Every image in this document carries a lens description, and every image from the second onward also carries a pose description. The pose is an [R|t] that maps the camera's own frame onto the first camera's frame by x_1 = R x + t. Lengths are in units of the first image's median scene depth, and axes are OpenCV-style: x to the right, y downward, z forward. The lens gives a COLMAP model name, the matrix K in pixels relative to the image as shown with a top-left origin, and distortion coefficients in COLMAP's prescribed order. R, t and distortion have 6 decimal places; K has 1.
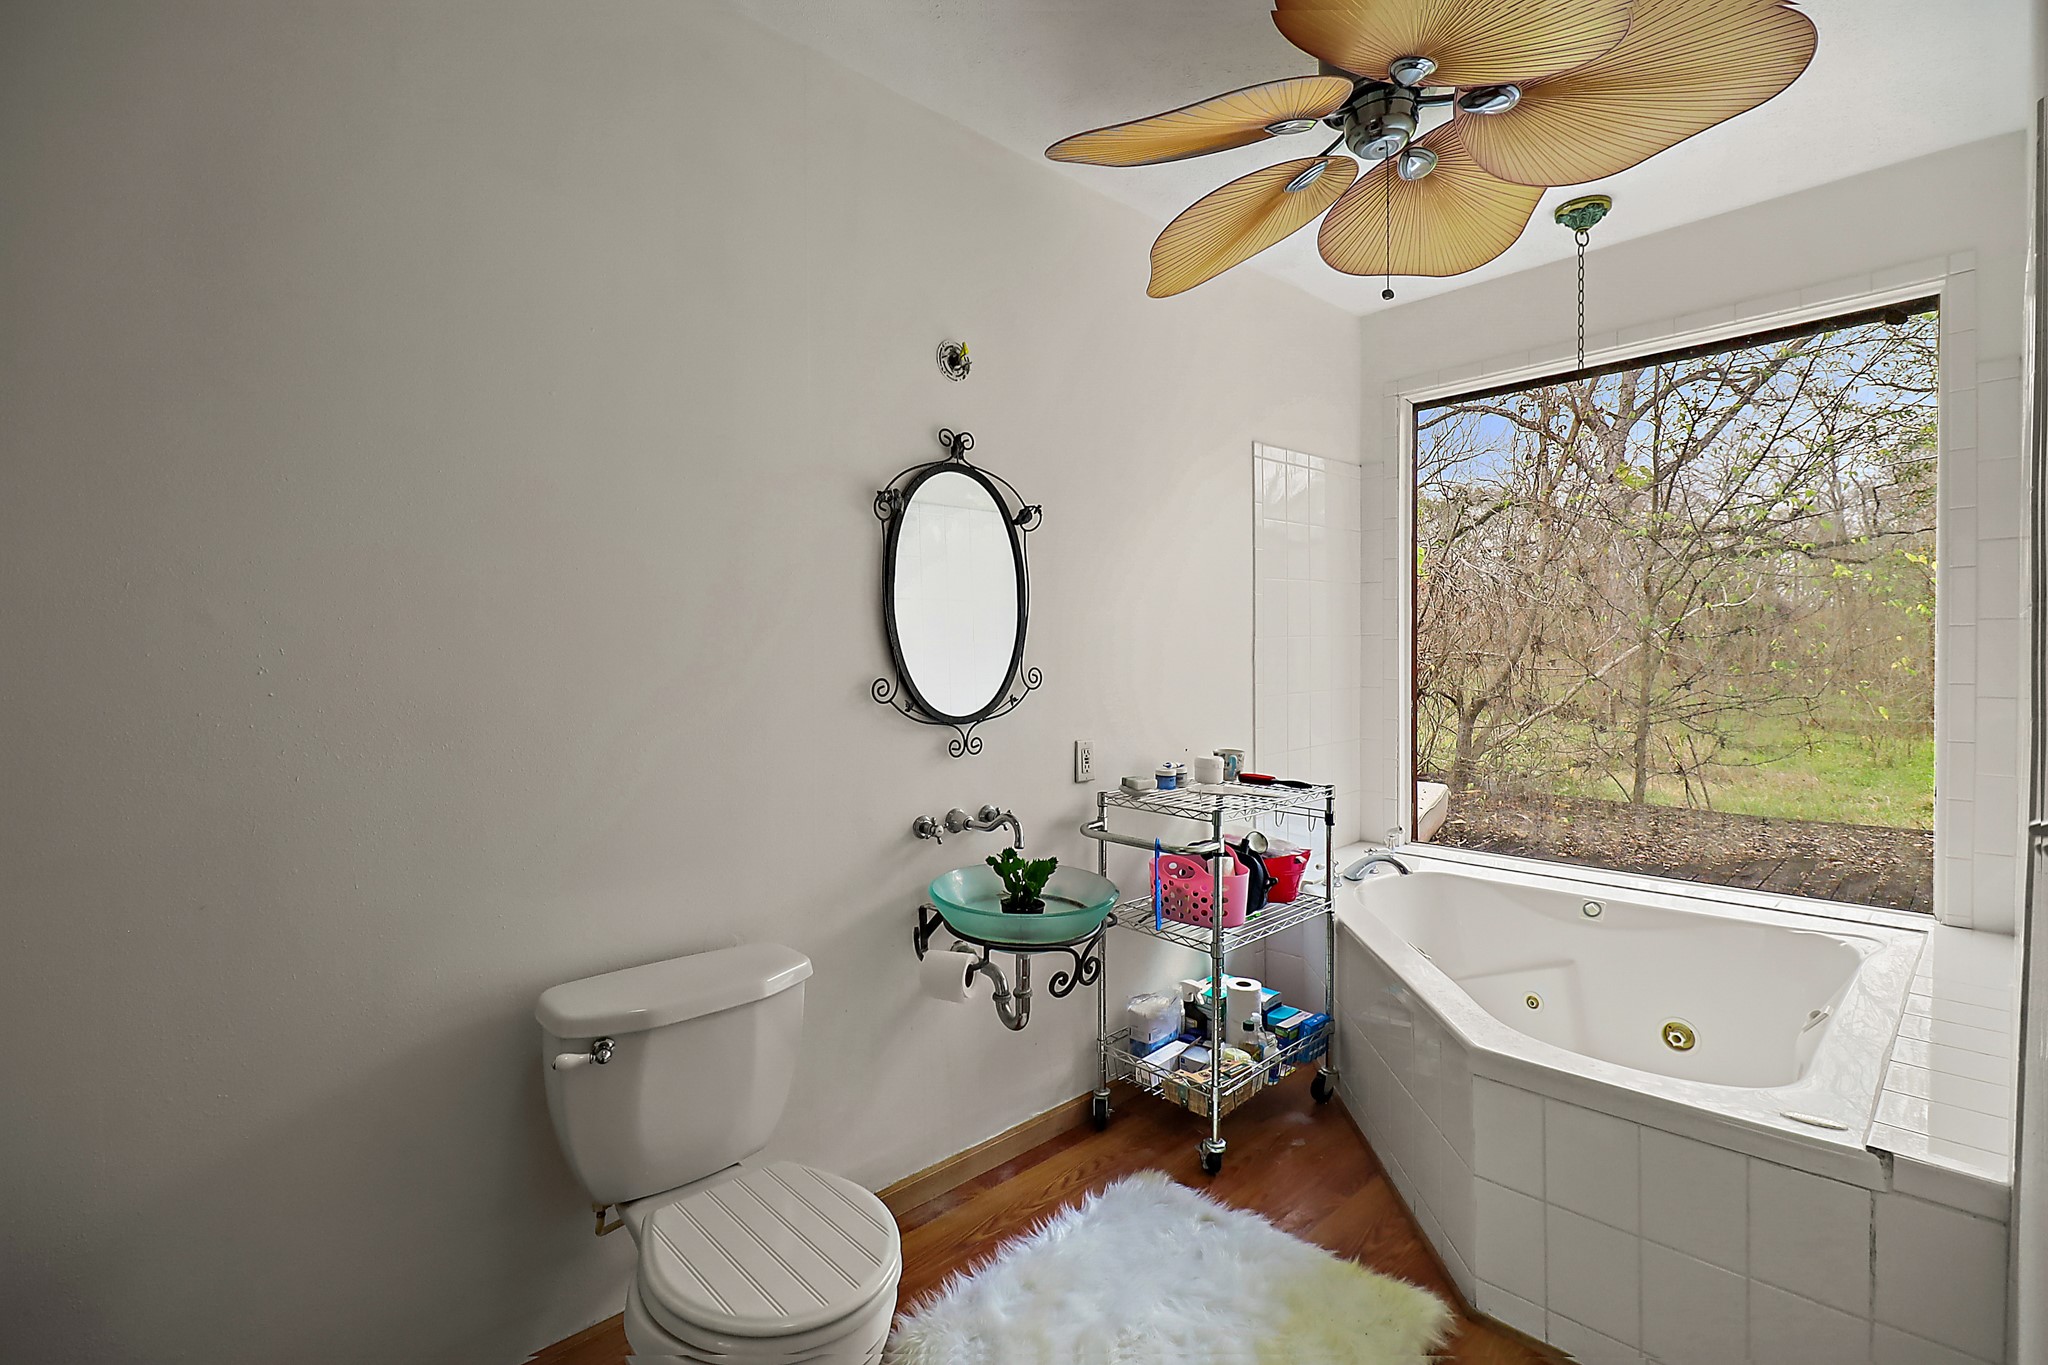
lens RADIAL K [[898.0, 0, 1042.9], [0, 898.0, 703.4], [0, 0, 1]] dist [0.020685, -0.012046]
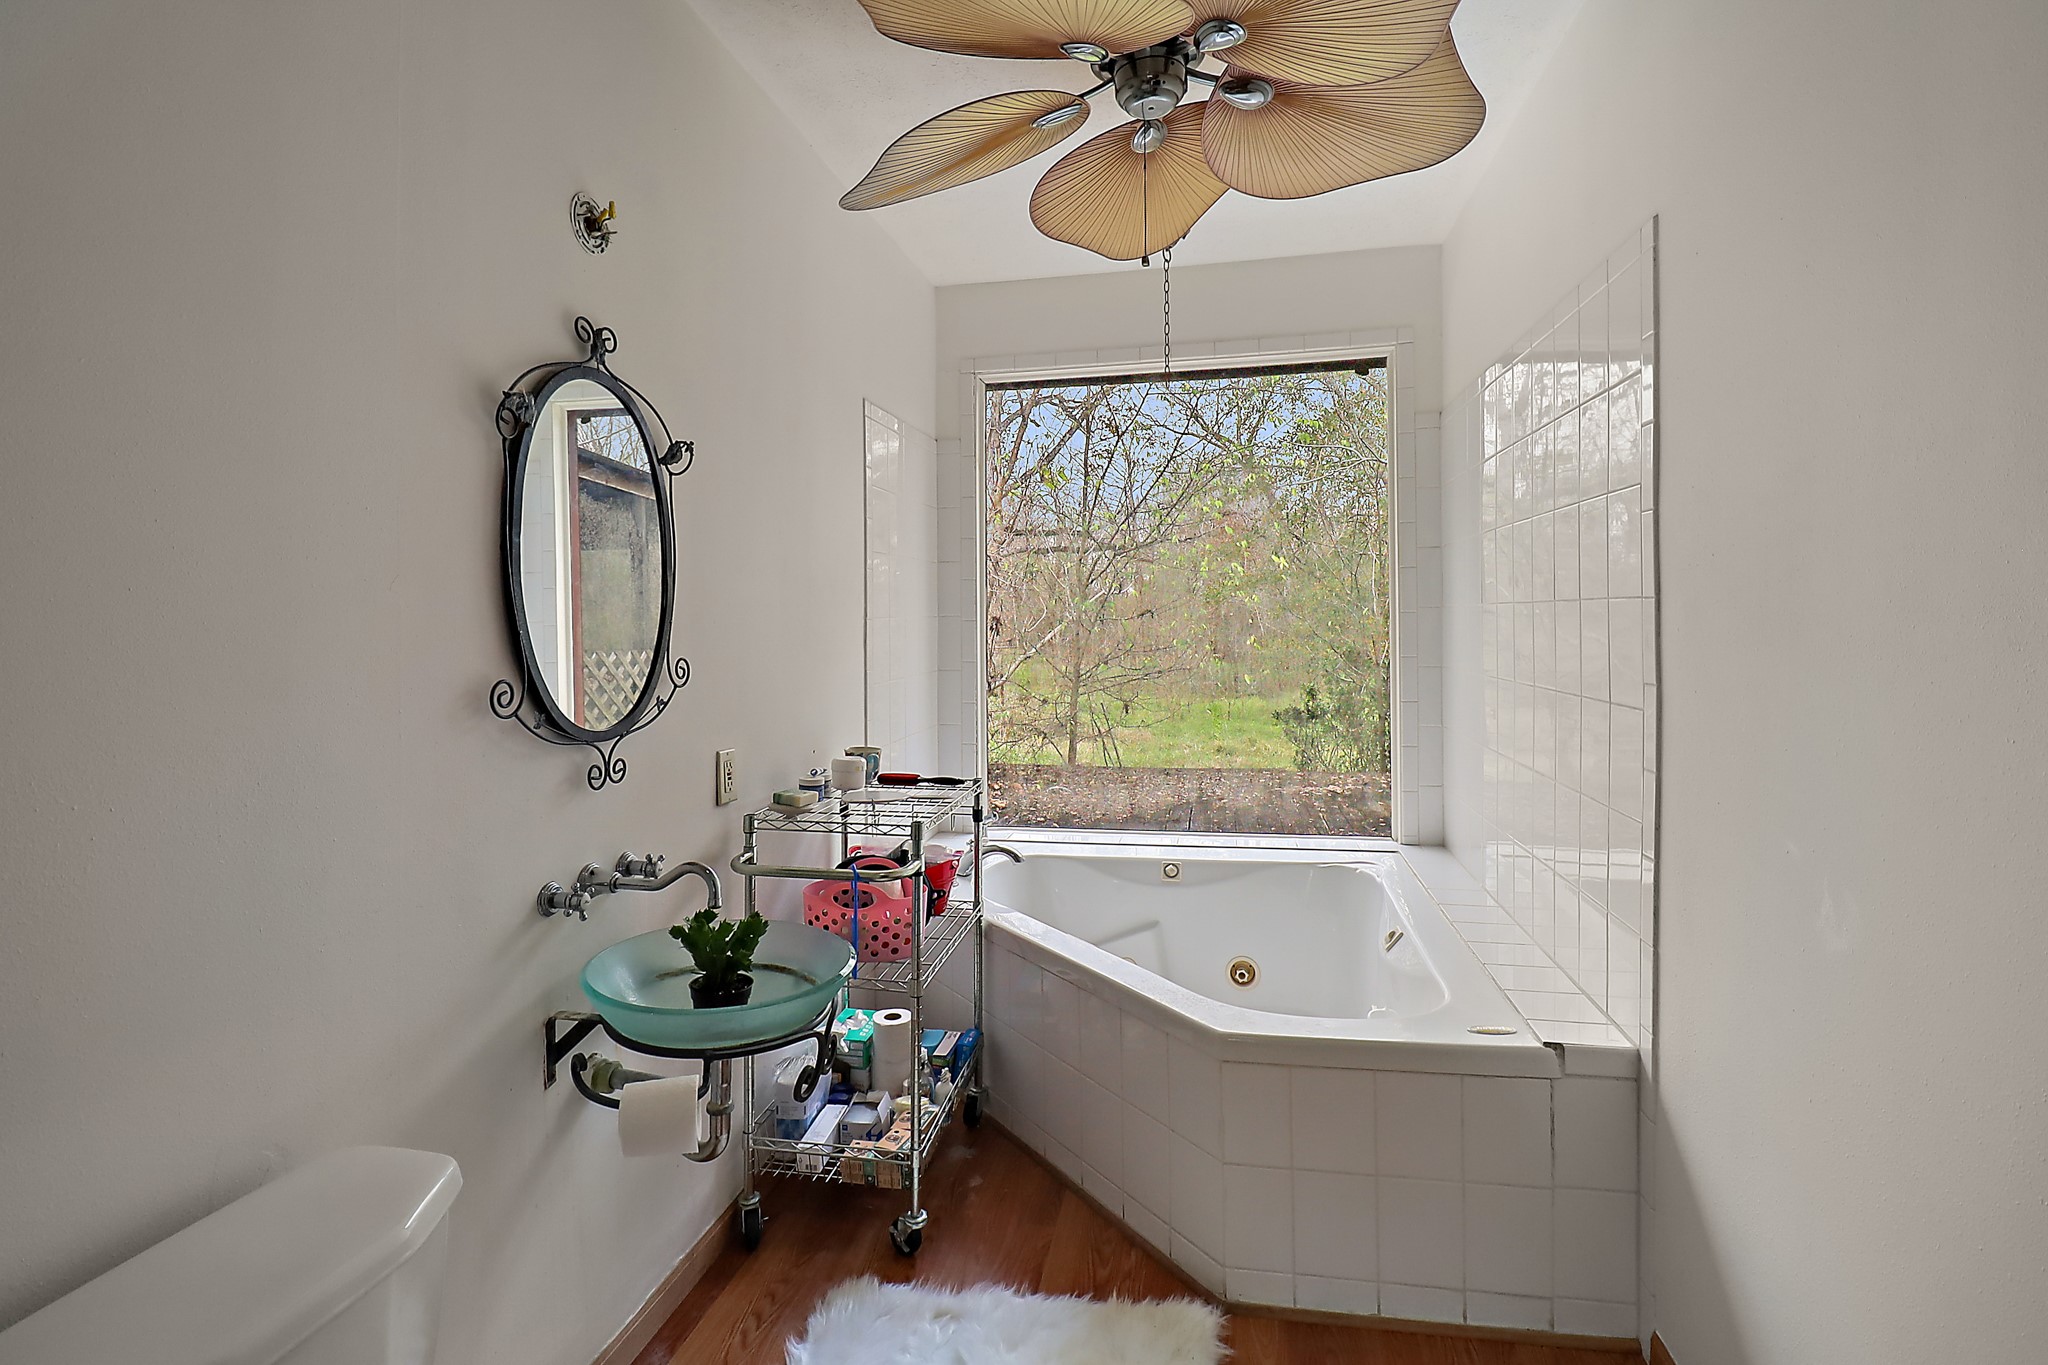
lens RADIAL K [[947.6, 0, 1028.7], [0, 947.6, 655.9], [0, 0, 1]] dist [0.013042, -0.014984]
pose [[0.827169, -0.018027, 0.561664, -0.216116], [0.036131, 0.999123, -0.021143, -0.014654], [-0.560791, 0.037783, 0.827095, 0.190076]]
